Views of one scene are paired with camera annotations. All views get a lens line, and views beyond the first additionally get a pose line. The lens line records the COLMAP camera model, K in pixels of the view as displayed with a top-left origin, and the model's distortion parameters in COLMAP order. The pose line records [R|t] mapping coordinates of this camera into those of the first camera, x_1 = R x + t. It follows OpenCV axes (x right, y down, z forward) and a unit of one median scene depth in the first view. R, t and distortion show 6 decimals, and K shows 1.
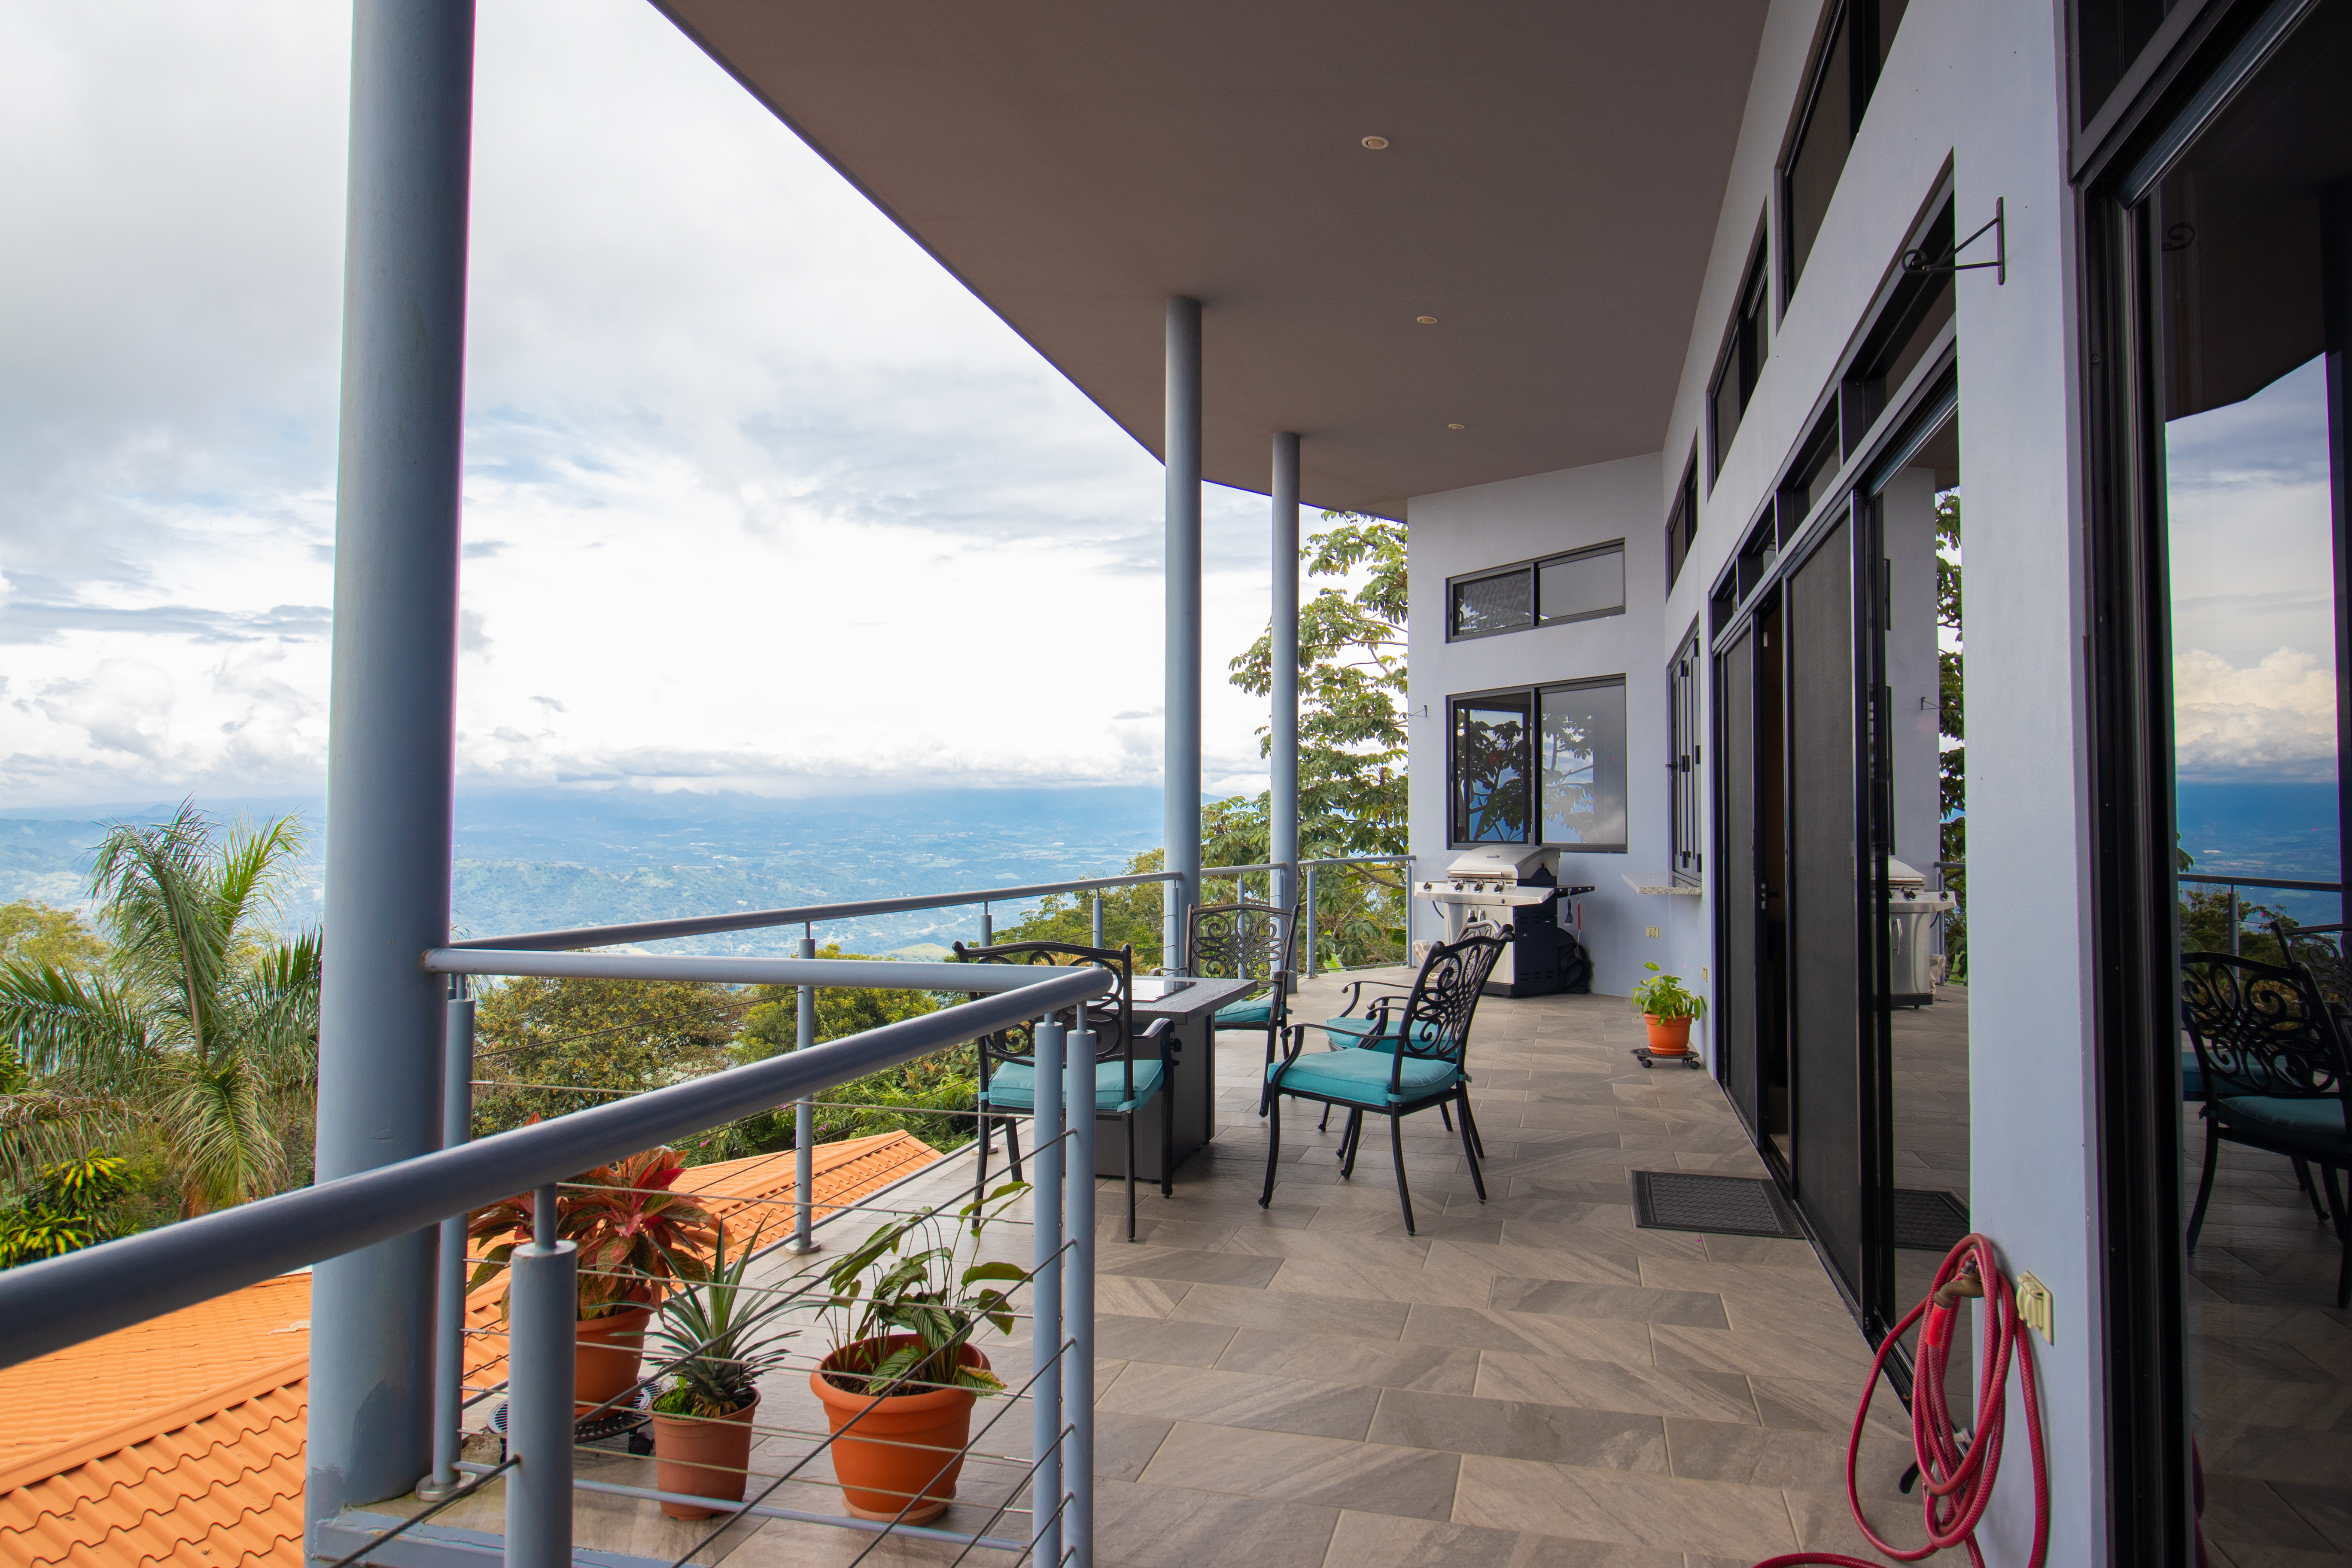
lens RADIAL K [[1449.7, 0, 1173.4], [0, 1449.7, 779.7], [0, 0, 1]] dist [-0.009357, -0.003664]
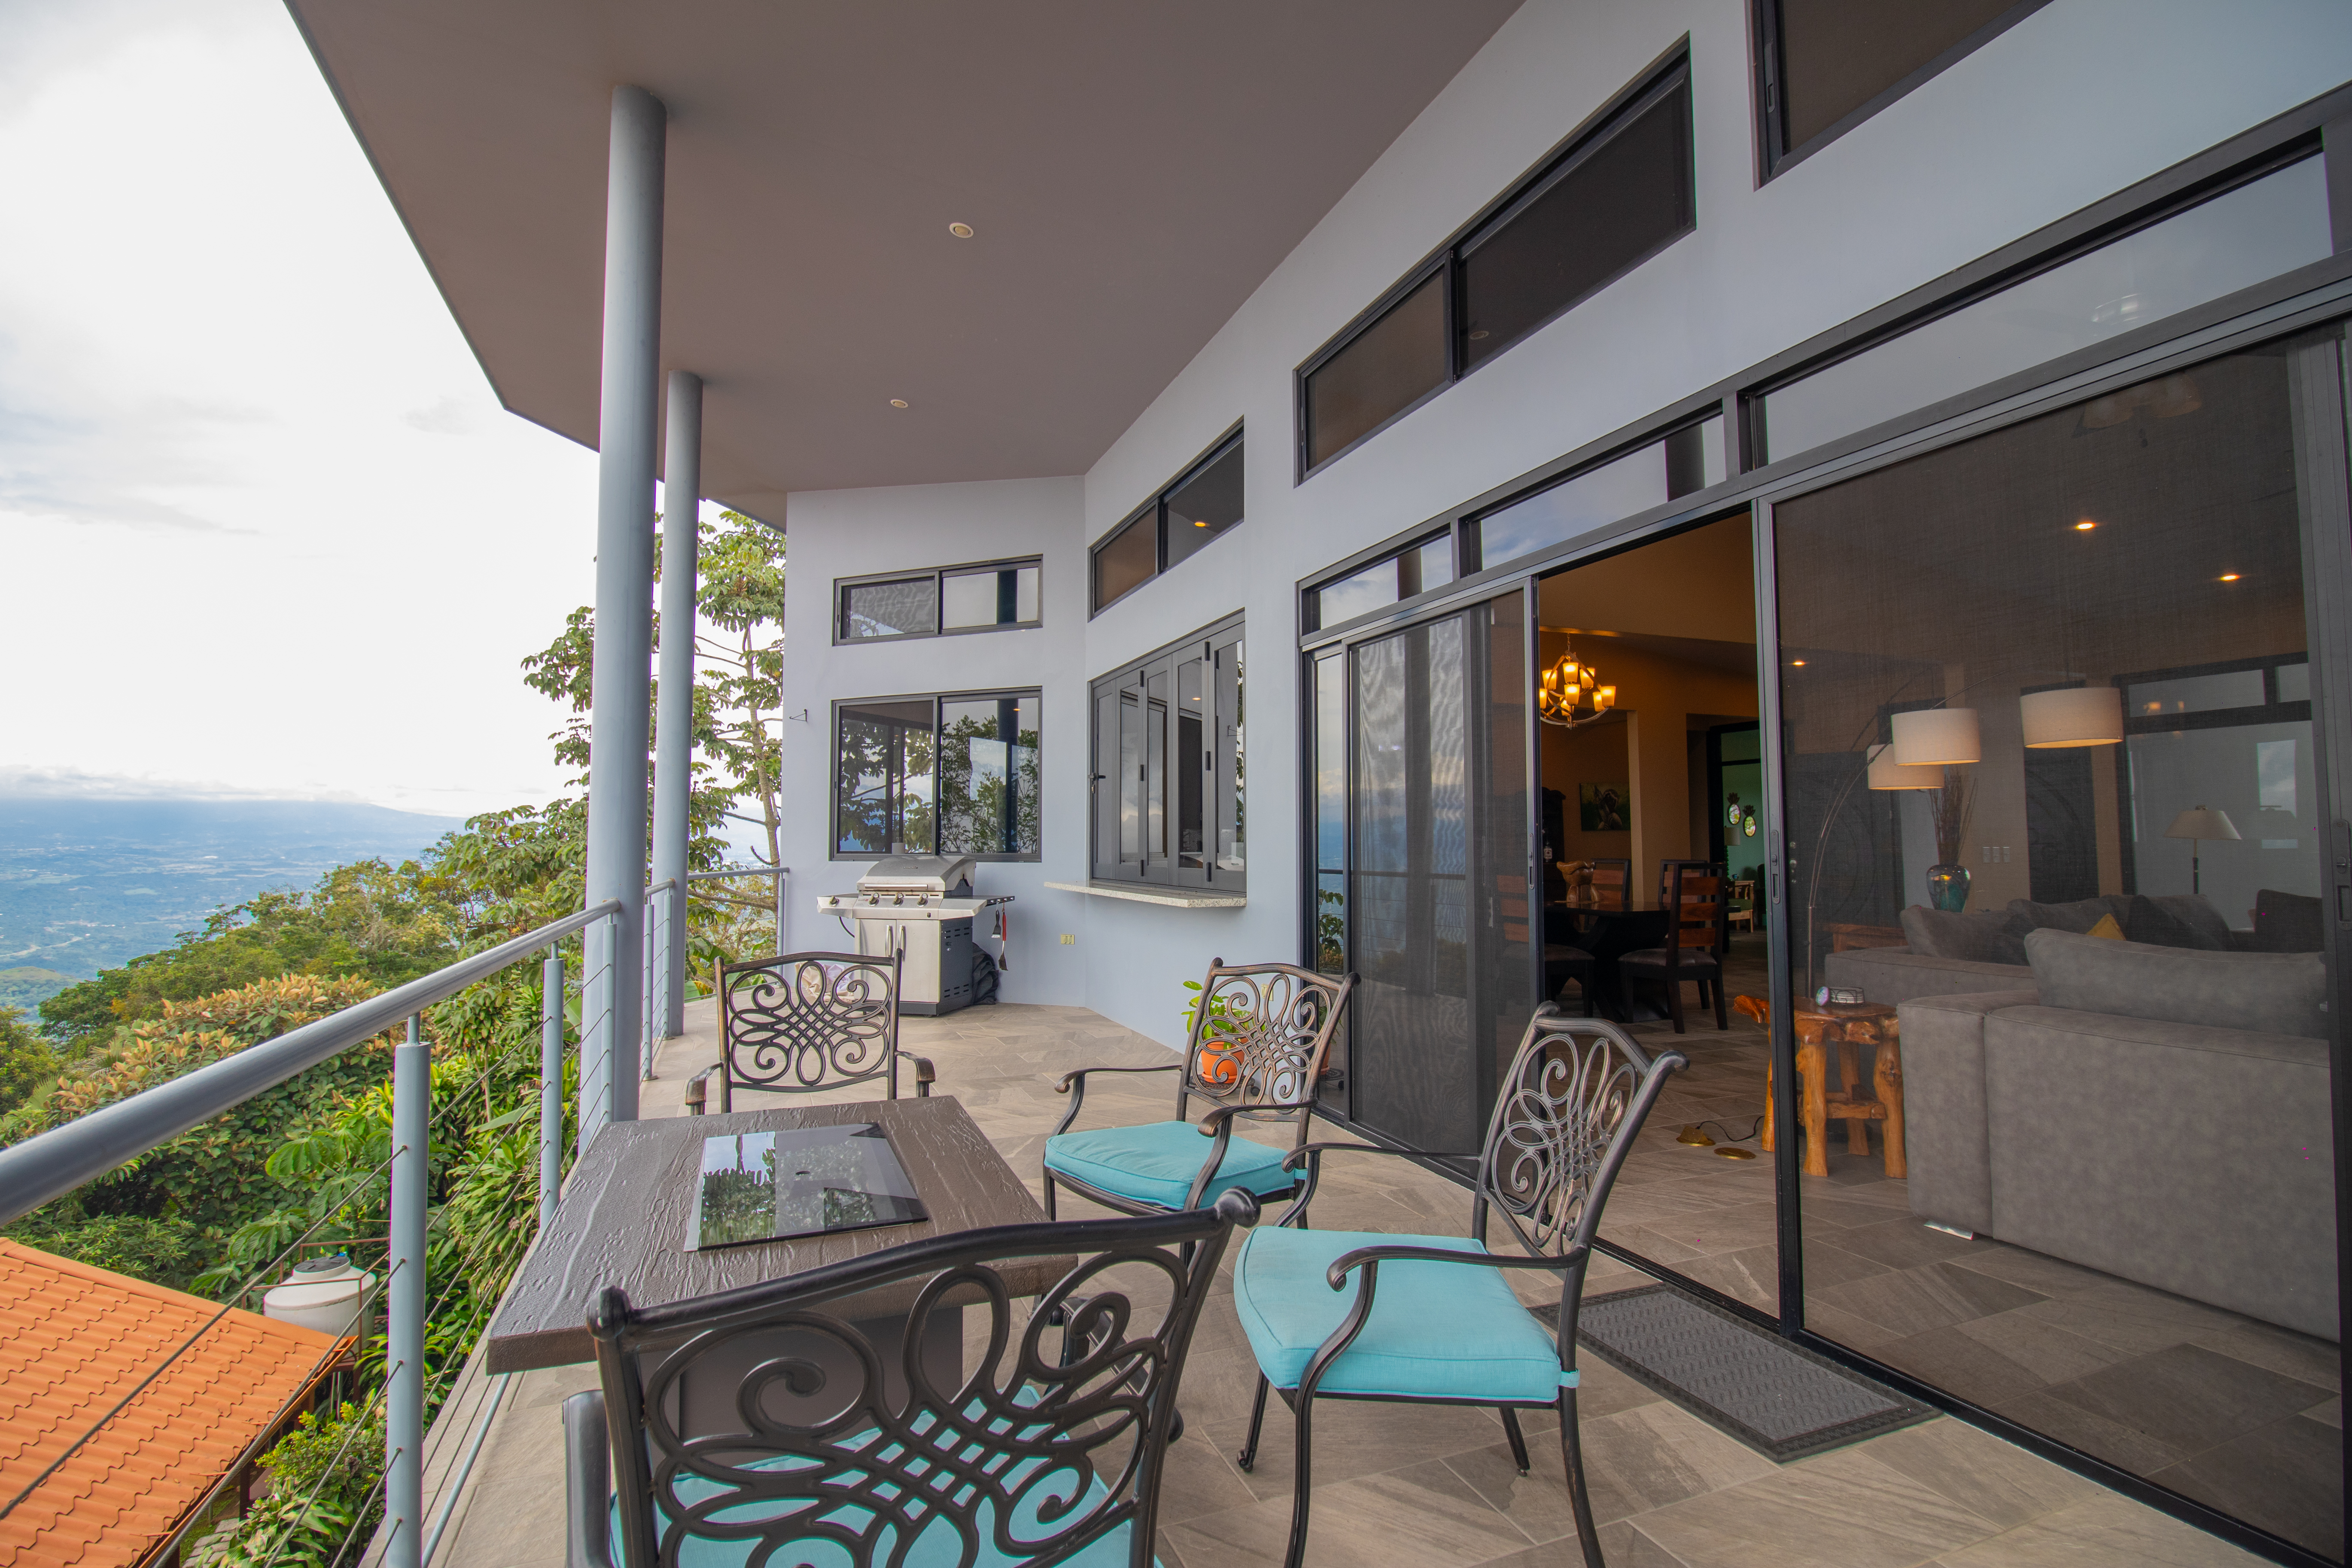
lens RADIAL K [[1092.1, 0, 1175.6], [0, 1092.1, 792.0], [0, 0, 1]] dist [-0.009084, -0.006795]
pose [[0.795231, 0.023423, 0.605854, -0.051381], [-0.016933, 0.999722, -0.016425, 0.008067], [-0.606070, 0.002802, 0.795406, 0.218917]]
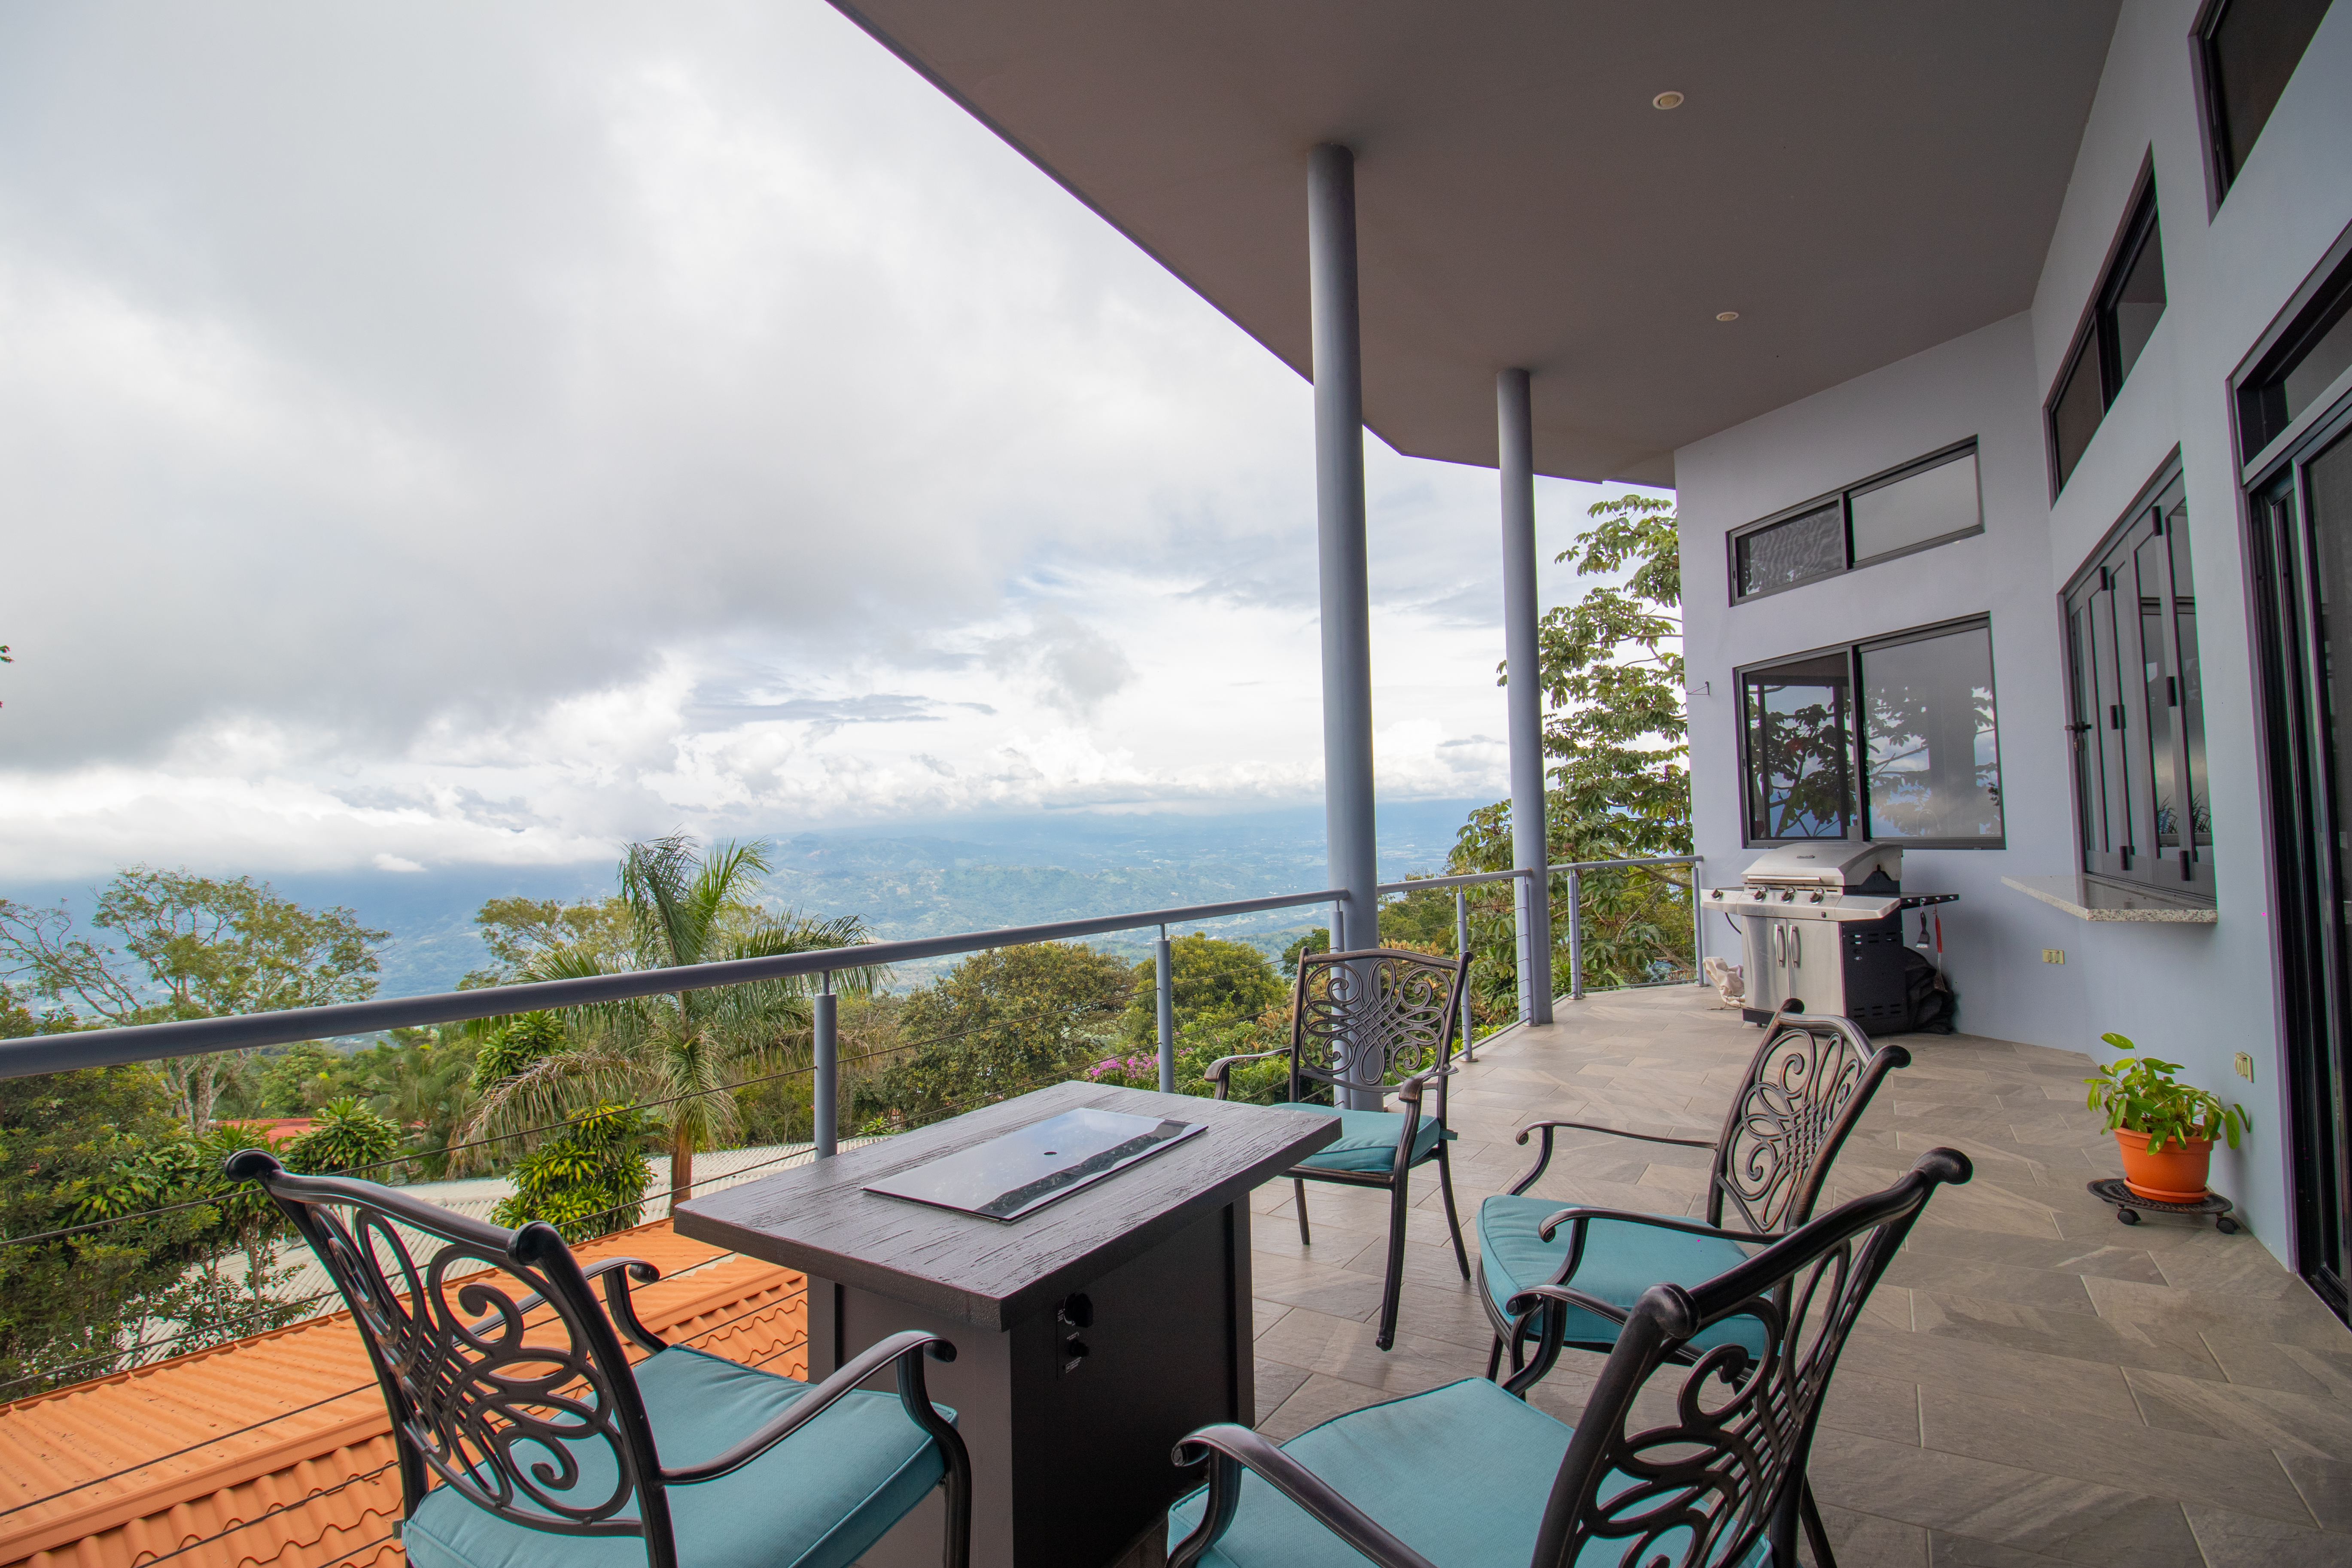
lens RADIAL K [[1092.1, 0, 1161.3], [0, 1092.1, 780.2], [0, 0, 1]] dist [-0.009084, -0.006795]
pose [[0.952997, -0.040484, -0.300263, 0.043912], [0.035359, 0.999122, -0.022484, 0.007987], [0.300909, 0.010811, 0.953592, 0.220359]]
